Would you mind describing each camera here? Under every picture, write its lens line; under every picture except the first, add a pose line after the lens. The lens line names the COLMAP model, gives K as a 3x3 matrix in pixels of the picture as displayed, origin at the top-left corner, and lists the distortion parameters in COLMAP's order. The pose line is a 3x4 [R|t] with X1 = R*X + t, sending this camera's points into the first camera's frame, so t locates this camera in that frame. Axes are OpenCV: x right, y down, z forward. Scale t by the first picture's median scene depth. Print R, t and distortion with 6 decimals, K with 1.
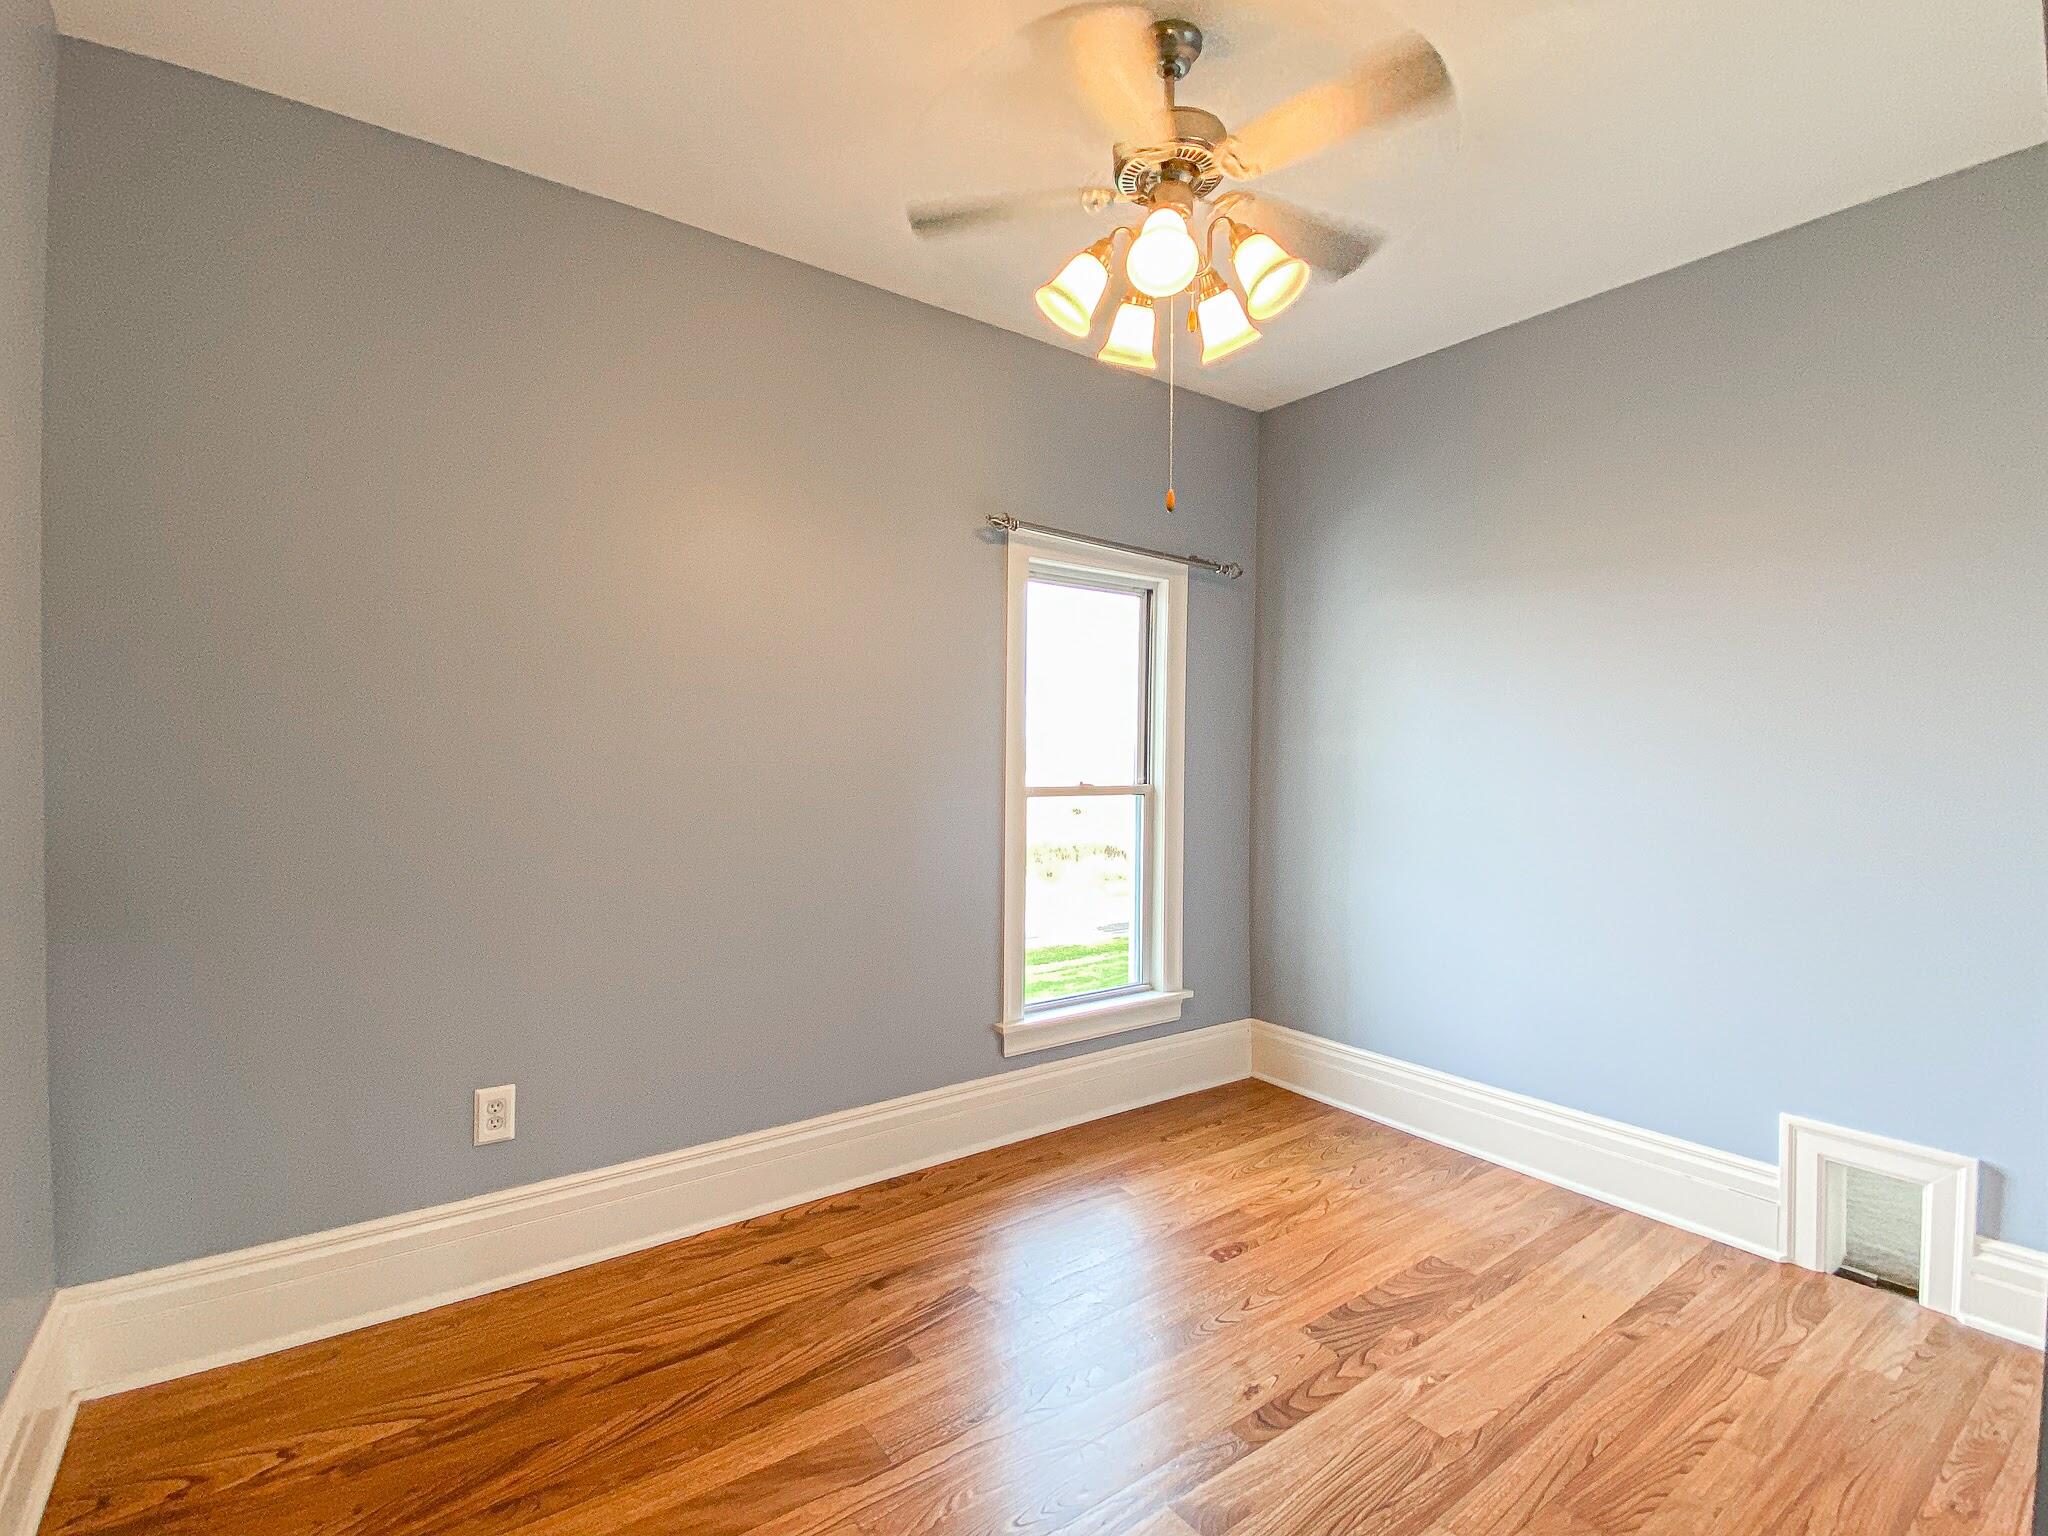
lens RADIAL K [[971.6, 0, 1011.0], [0, 971.6, 770.7], [0, 0, 1]] dist [-0.000003, -0.001338]
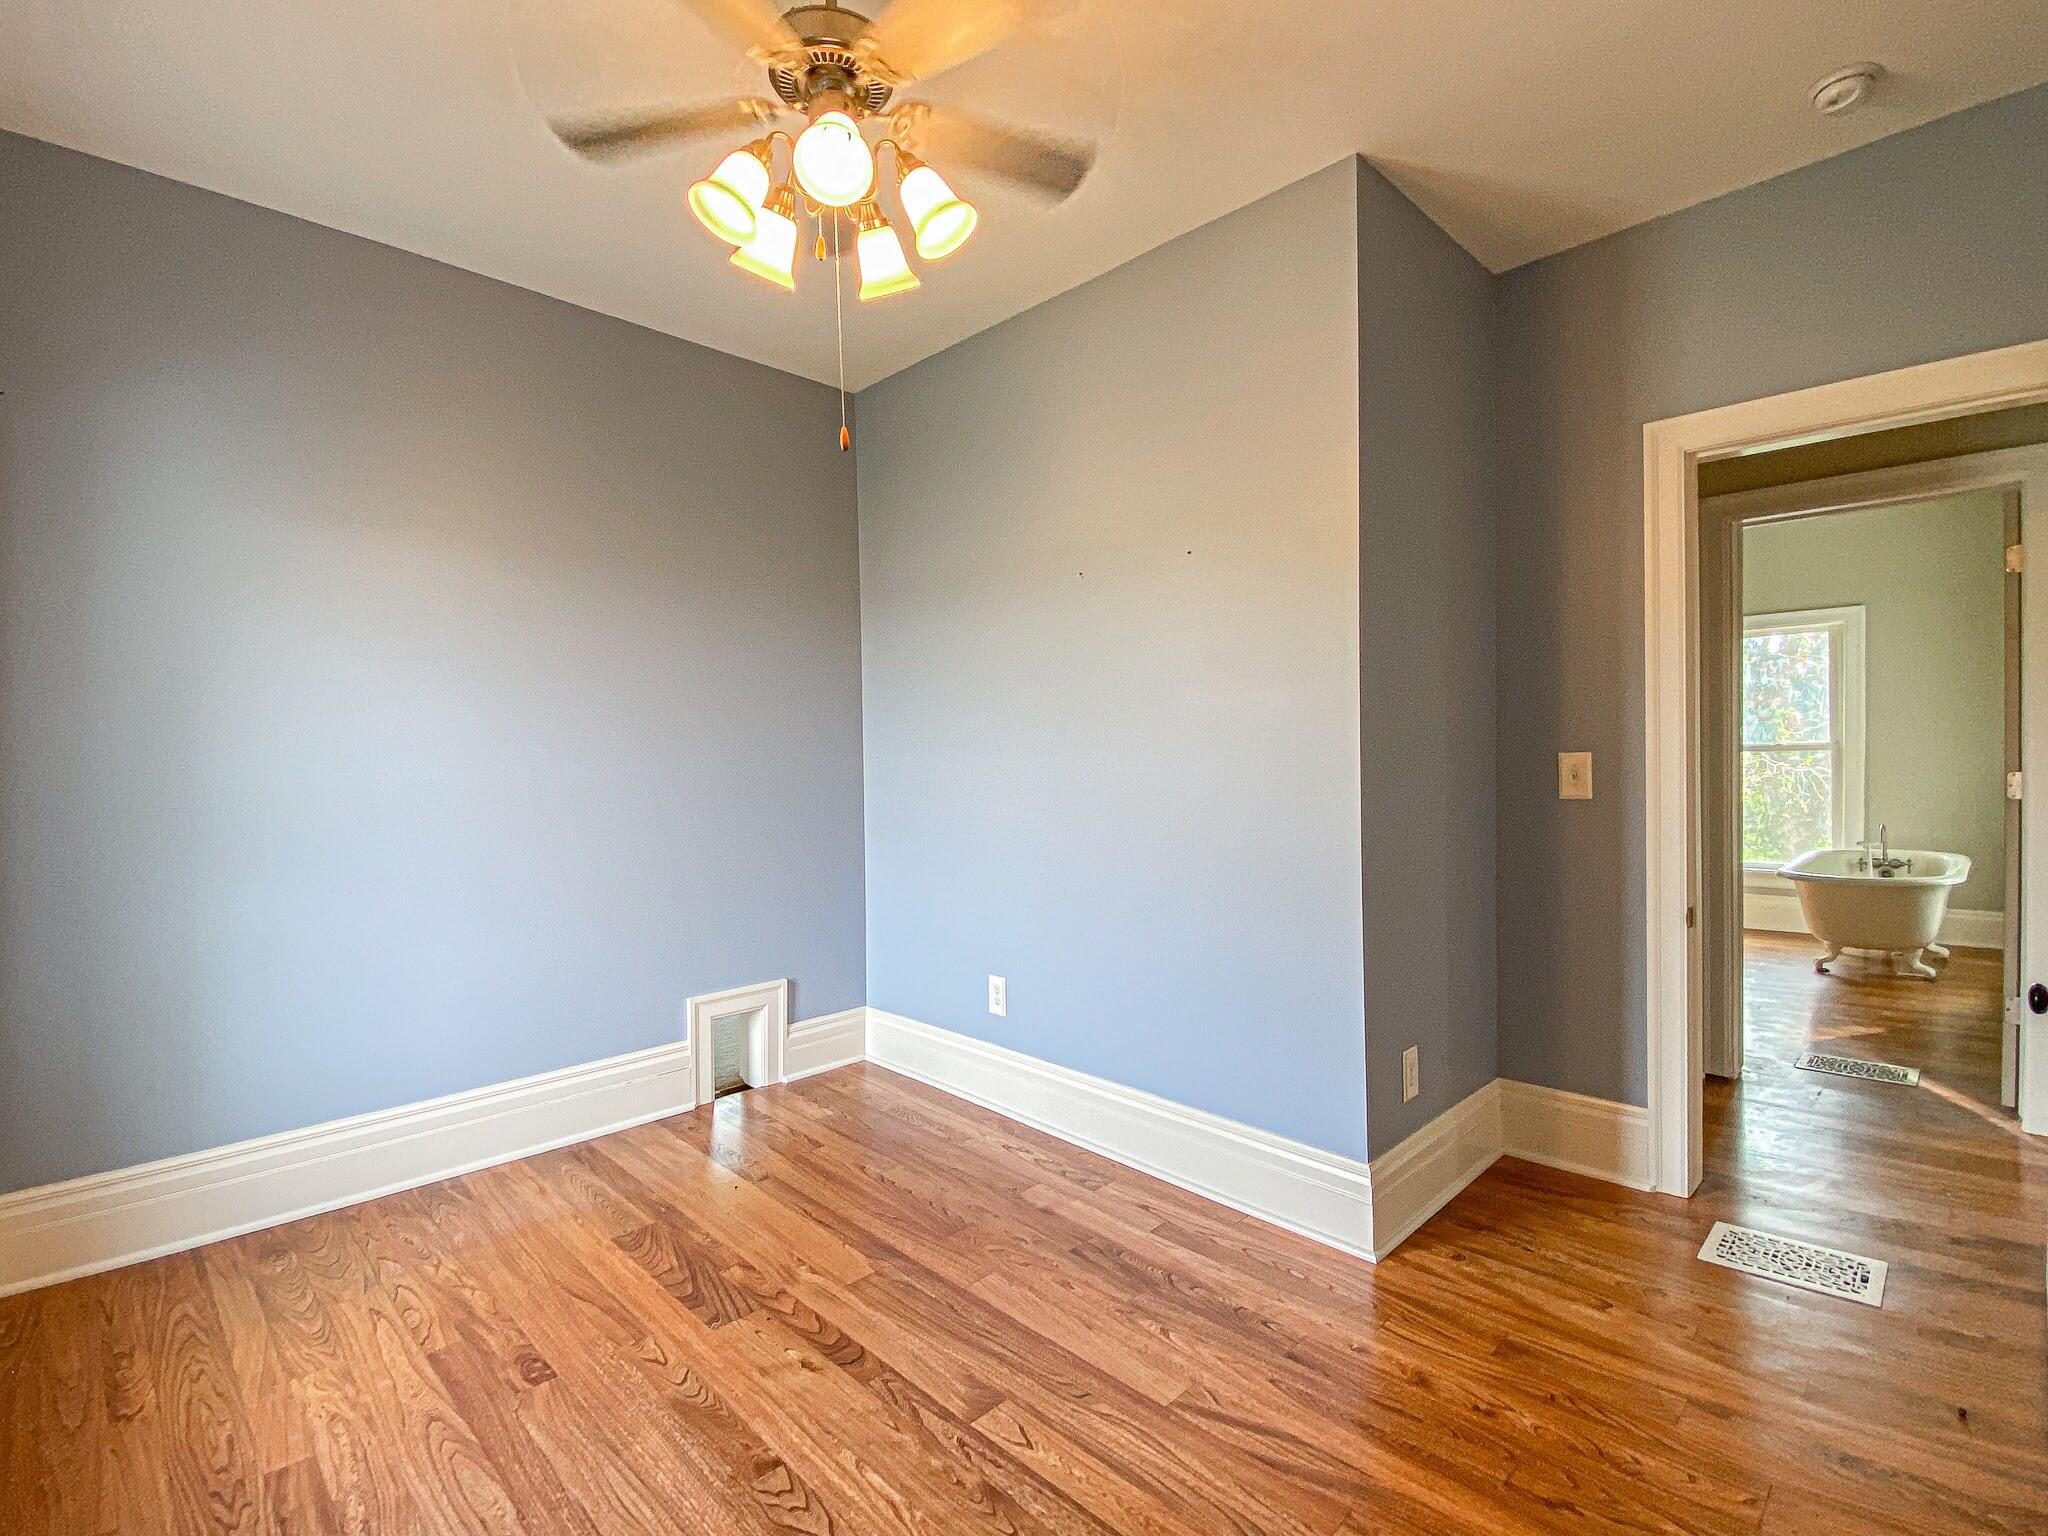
lens RADIAL K [[971.6, 0, 1011.0], [0, 971.6, 770.7], [0, 0, 1]] dist [-0.000003, -0.001338]
pose [[-0.161780, -0.013774, 0.986731, -0.604407], [0.026412, 0.999484, 0.018282, 0.023594], [-0.986473, 0.029019, -0.161332, 0.771012]]
